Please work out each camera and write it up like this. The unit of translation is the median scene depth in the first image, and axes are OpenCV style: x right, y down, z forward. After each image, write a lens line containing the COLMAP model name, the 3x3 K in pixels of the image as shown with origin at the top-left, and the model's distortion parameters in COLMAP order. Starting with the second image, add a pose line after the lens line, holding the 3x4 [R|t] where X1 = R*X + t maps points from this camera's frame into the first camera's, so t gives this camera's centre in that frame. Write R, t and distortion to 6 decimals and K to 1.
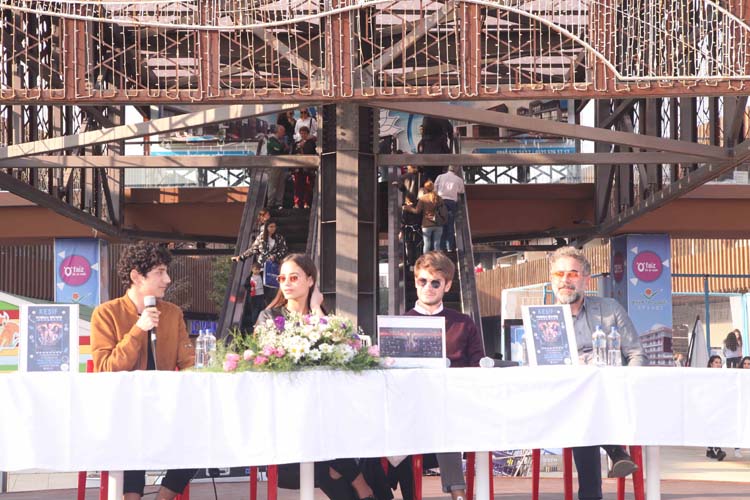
lens RADIAL K [[1510.5, 0, 377.8], [0, 1510.5, 244.8], [0, 0, 1]] dist [0.373270, 0.000000]
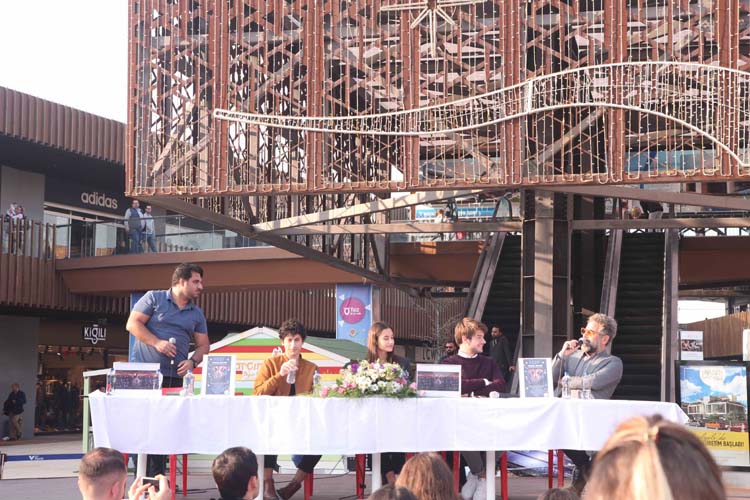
lens RADIAL K [[1486.6, 0, 371.7], [0, 1486.6, 252.8], [0, 0, 1]] dist [0.301505, 0.000000]
pose [[0.974398, -0.003673, -0.224799, 0.142552], [0.000692, 0.999911, -0.013339, -0.022821], [0.224828, 0.012842, 0.974314, -0.250567]]
